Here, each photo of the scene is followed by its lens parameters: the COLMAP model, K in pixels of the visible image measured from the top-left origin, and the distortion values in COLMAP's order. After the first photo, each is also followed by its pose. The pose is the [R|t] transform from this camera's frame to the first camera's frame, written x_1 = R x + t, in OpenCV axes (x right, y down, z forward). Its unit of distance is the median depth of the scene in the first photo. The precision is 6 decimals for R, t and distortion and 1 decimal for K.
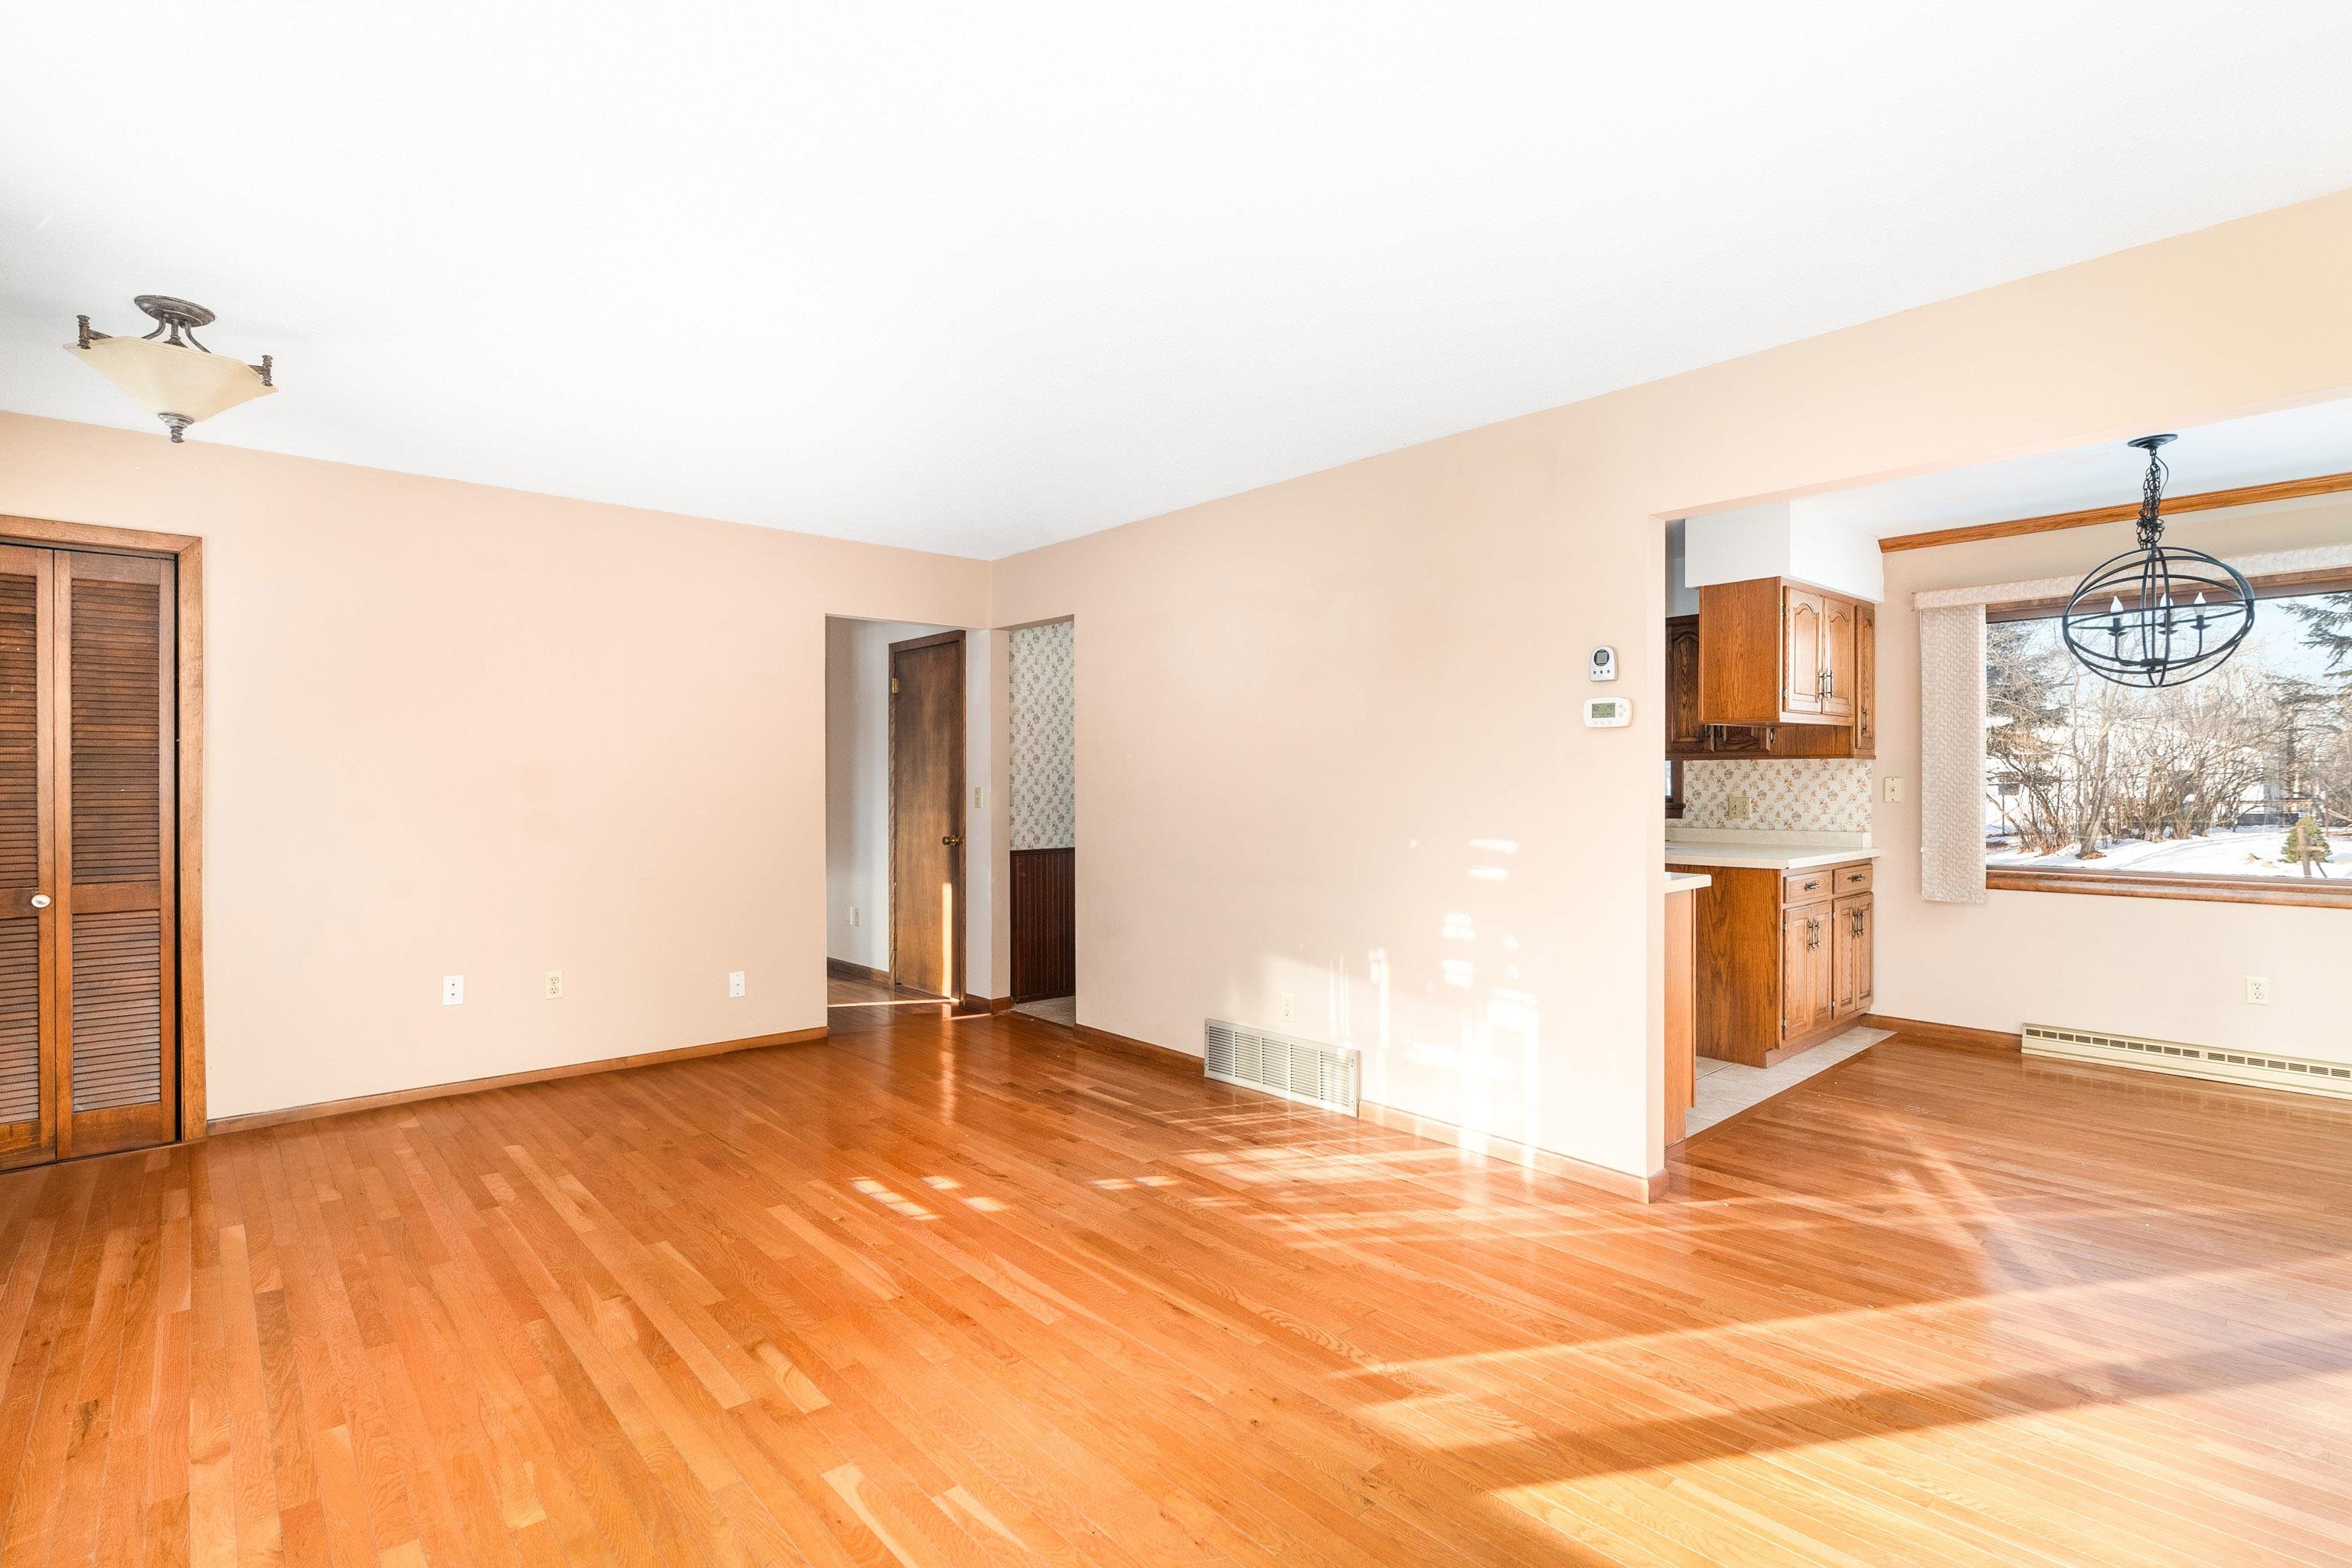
lens RADIAL K [[1099.7, 0, 1171.8], [0, 1099.7, 778.0], [0, 0, 1]] dist [-0.012970, 0.006741]
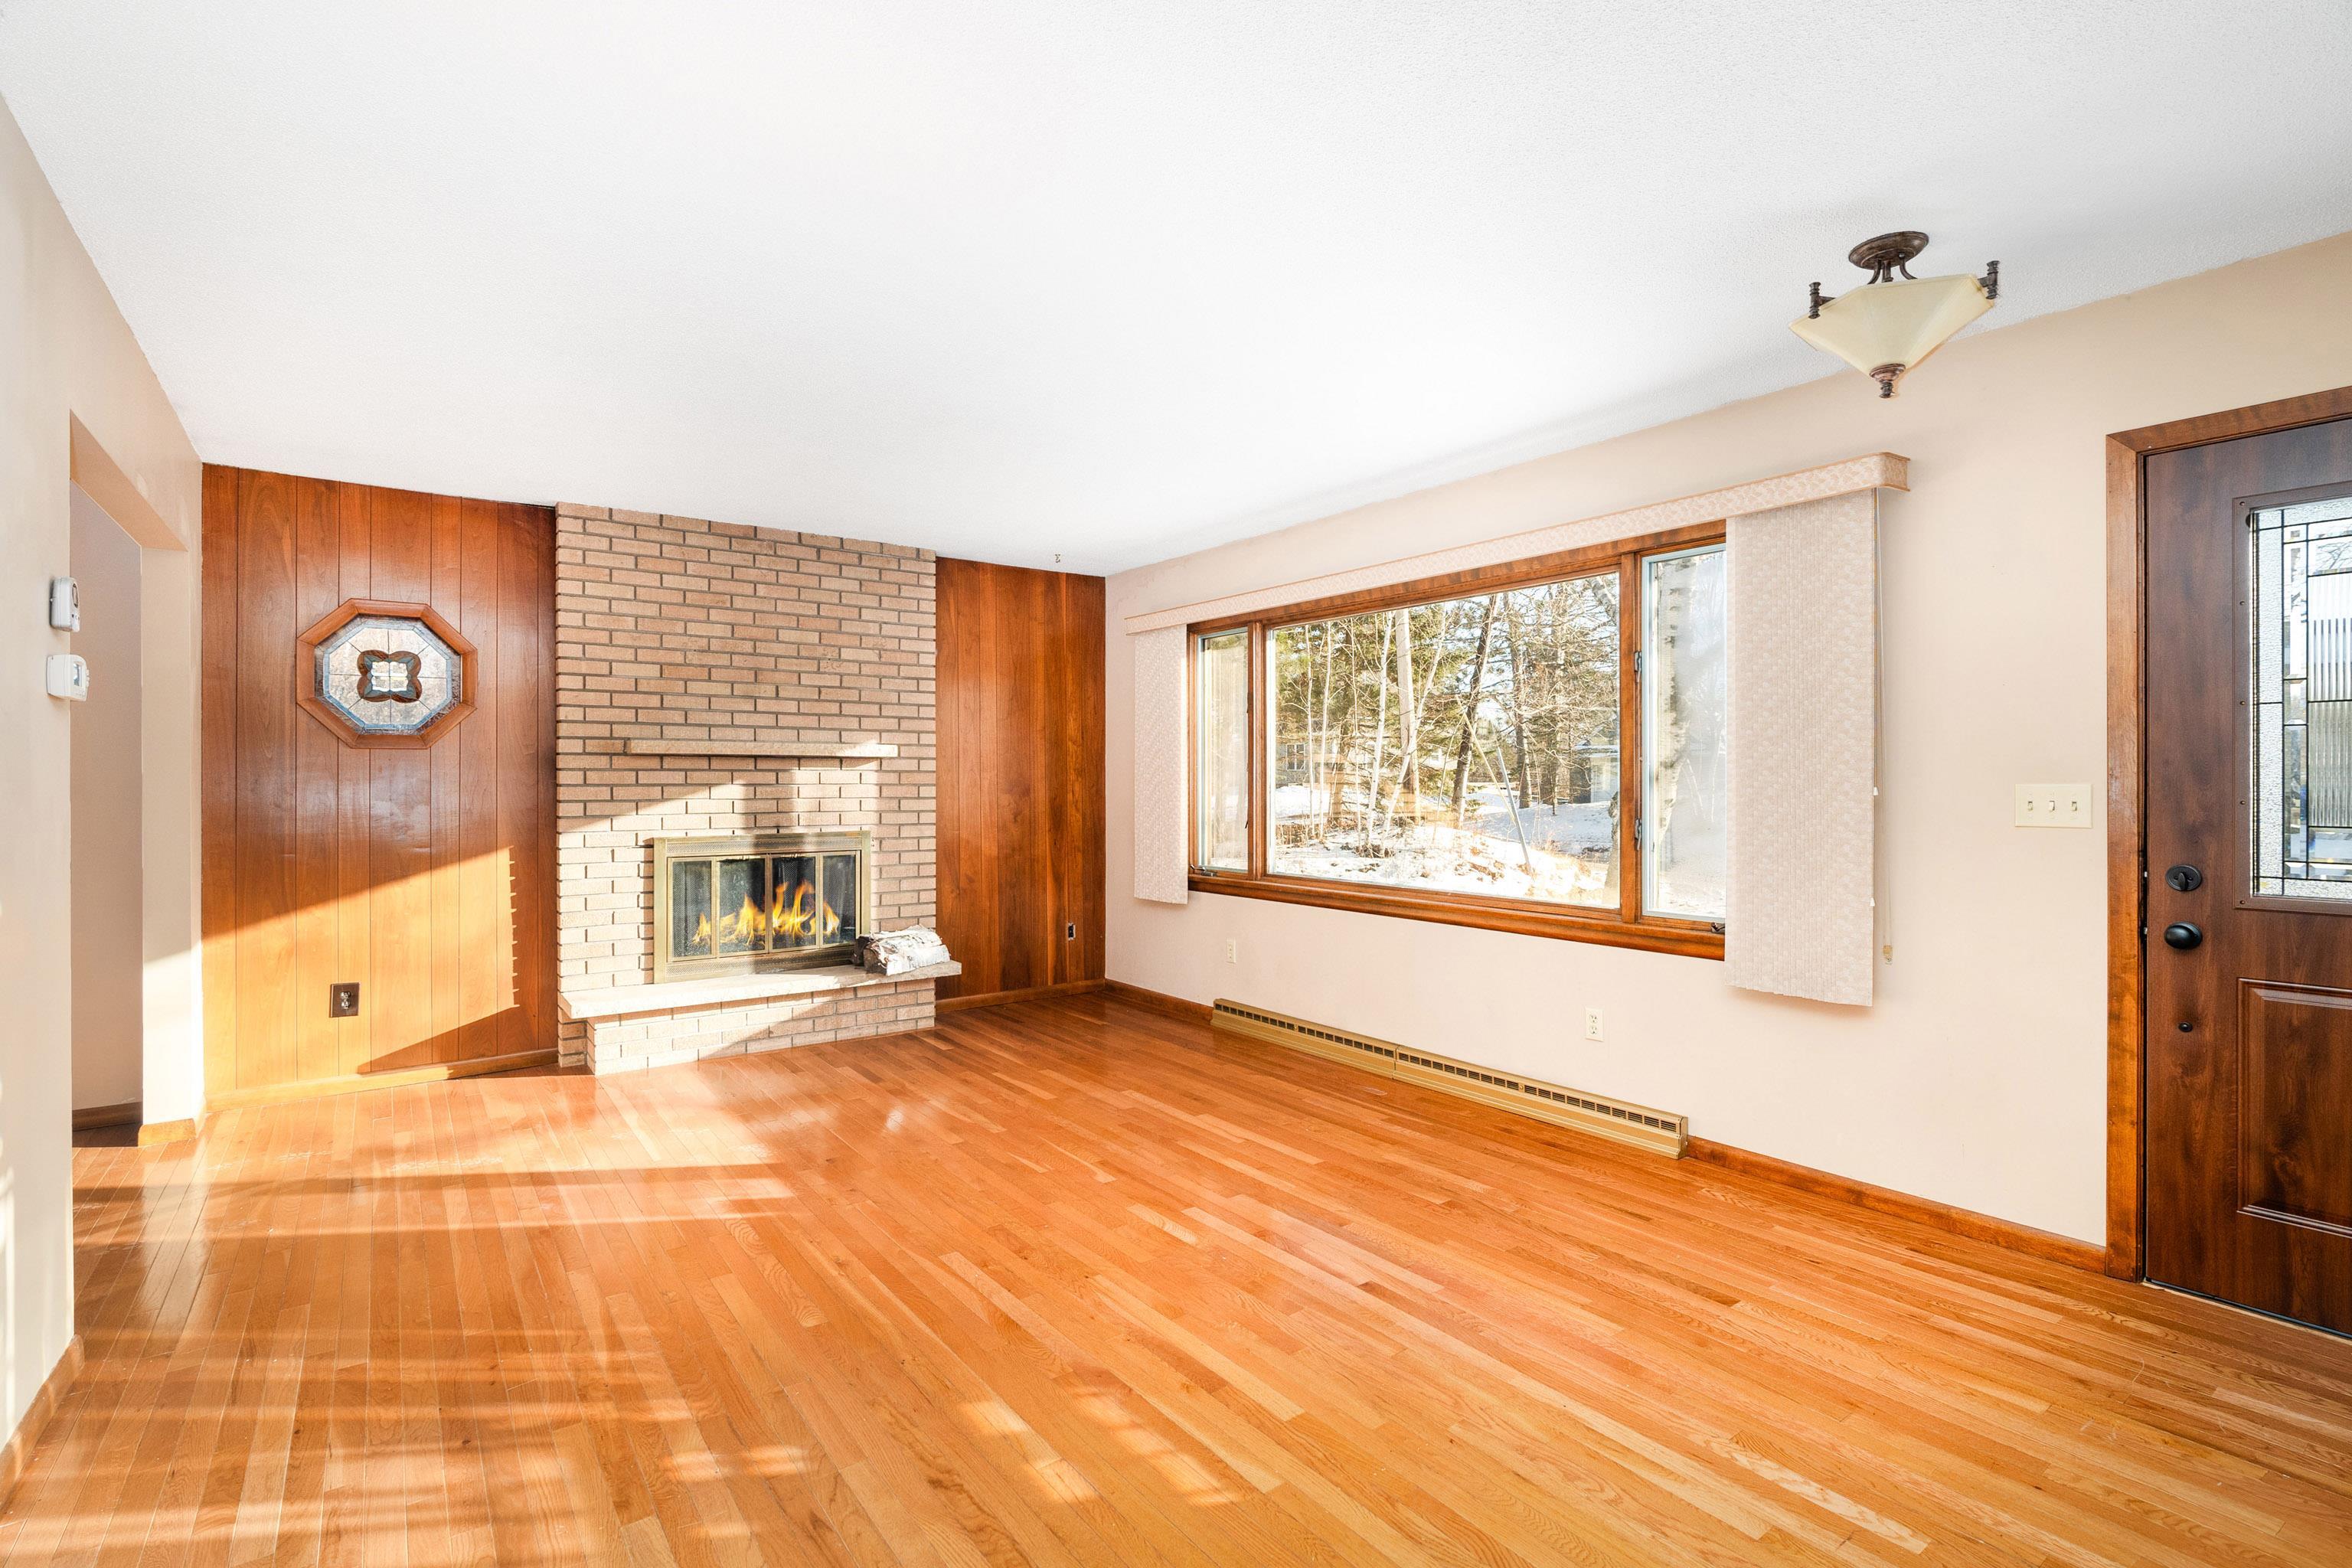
lens RADIAL K [[1099.7, 0, 1171.8], [0, 1099.7, 778.0], [0, 0, 1]] dist [-0.012970, 0.006741]
pose [[-0.995309, 0.001730, 0.096728, -0.226585], [0.001213, 0.999985, -0.005396, 0.002591], [-0.096736, -0.005253, -0.995296, 1.087193]]
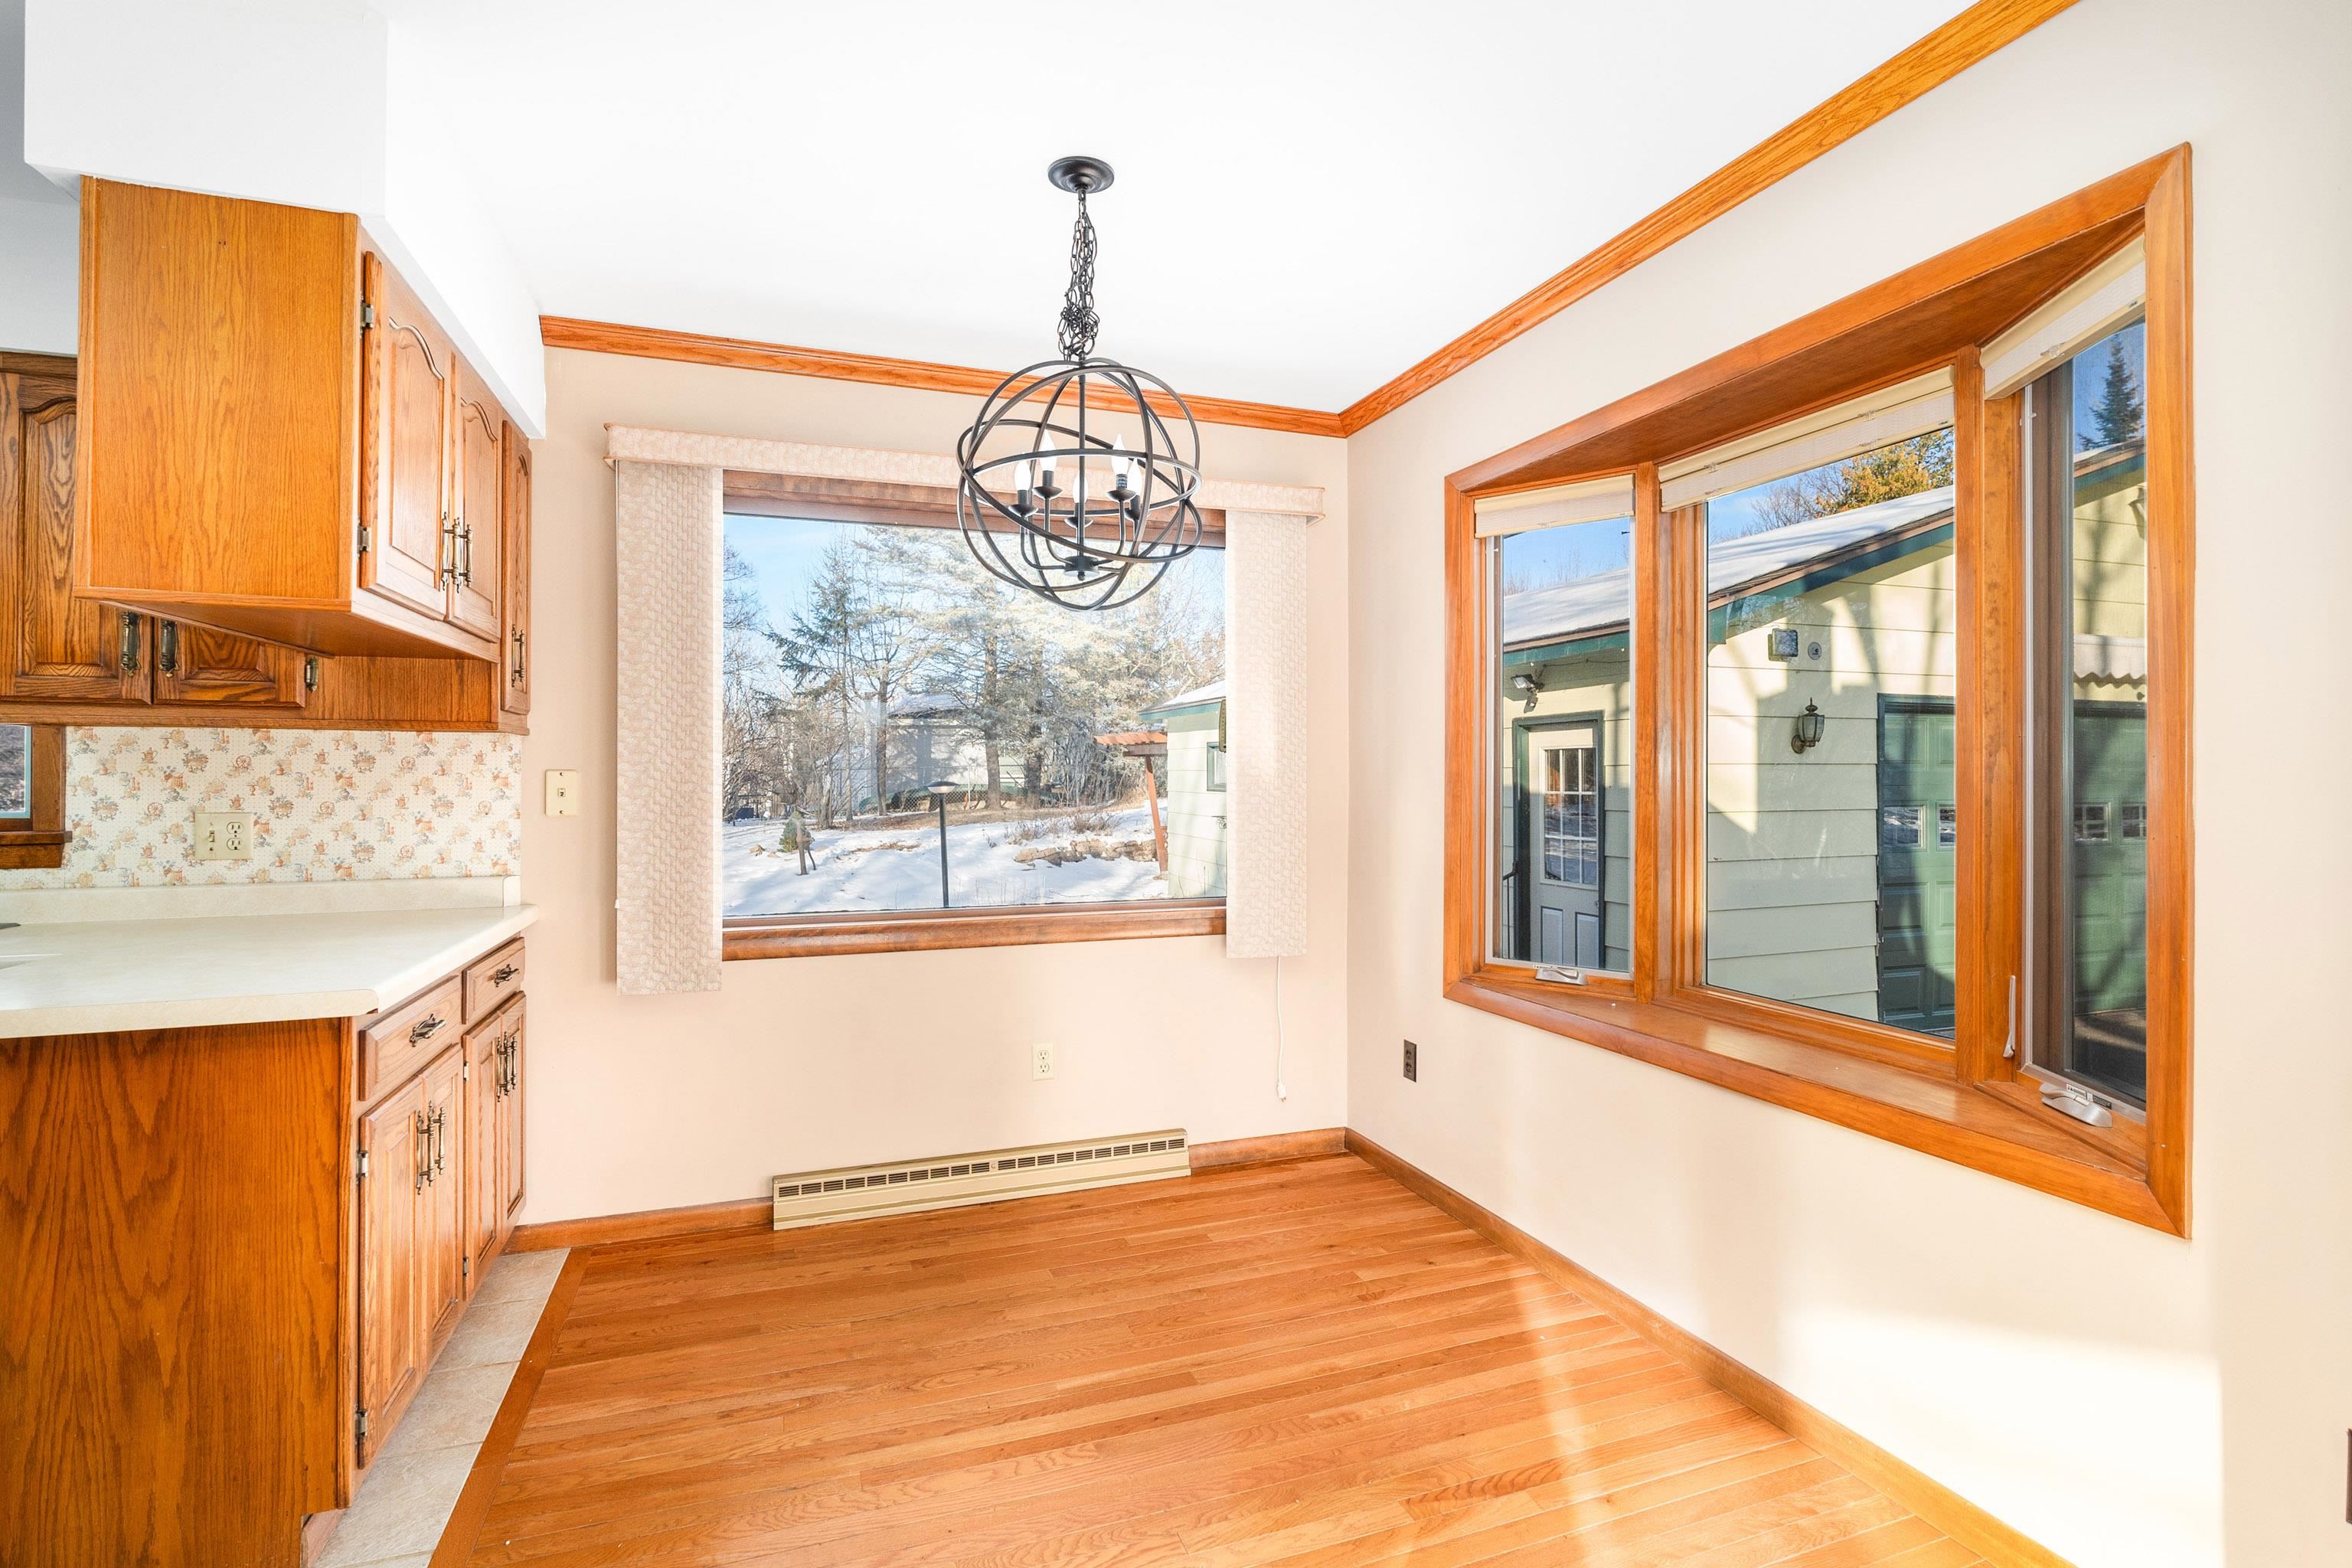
lens RADIAL K [[1099.7, 0, 1171.8], [0, 1099.7, 778.0], [0, 0, 1]] dist [-0.012970, 0.006741]
pose [[0.372207, 0.003080, 0.928145, 0.299032], [-0.002417, 0.999994, -0.002349, 0.004020], [-0.928147, -0.001369, 0.372212, 0.573674]]
